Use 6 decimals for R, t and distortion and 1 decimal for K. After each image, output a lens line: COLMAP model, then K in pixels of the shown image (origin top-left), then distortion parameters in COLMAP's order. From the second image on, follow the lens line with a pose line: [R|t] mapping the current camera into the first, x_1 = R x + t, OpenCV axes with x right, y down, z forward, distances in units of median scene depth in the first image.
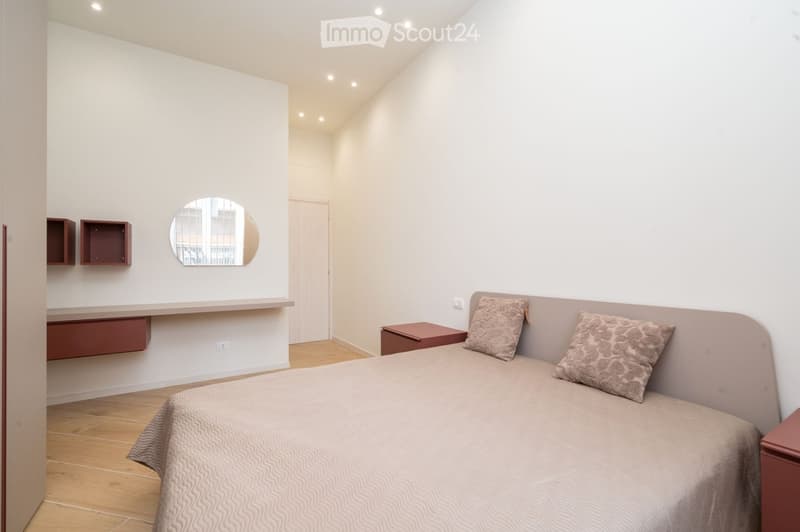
lens RADIAL K [[342.3, 0, 400.0], [0, 342.3, 264.0], [0, 0, 1]] dist [-0.001796, -0.000399]
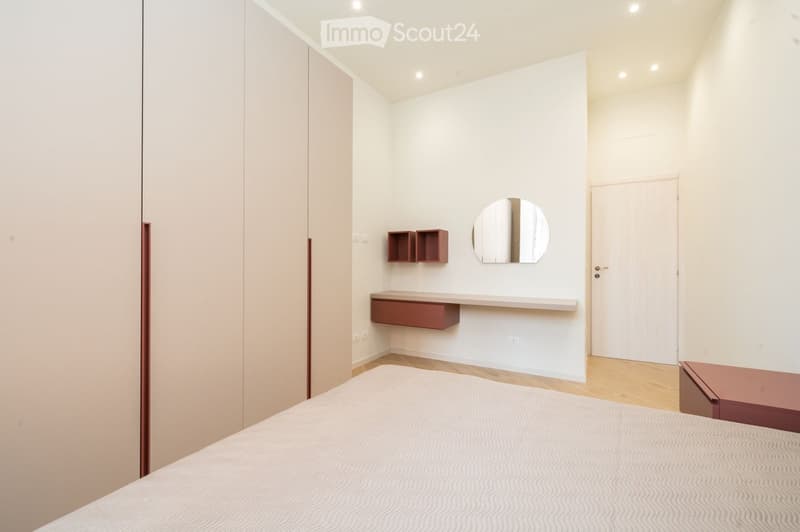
lens RADIAL K [[342.3, 0, 400.0], [0, 342.3, 264.0], [0, 0, 1]] dist [-0.001796, -0.000399]
pose [[0.455076, 0.001054, -0.890452, 0.291132], [0.000655, 0.999999, 0.001518, 0.007506], [0.890452, -0.001274, 0.455075, 0.261299]]
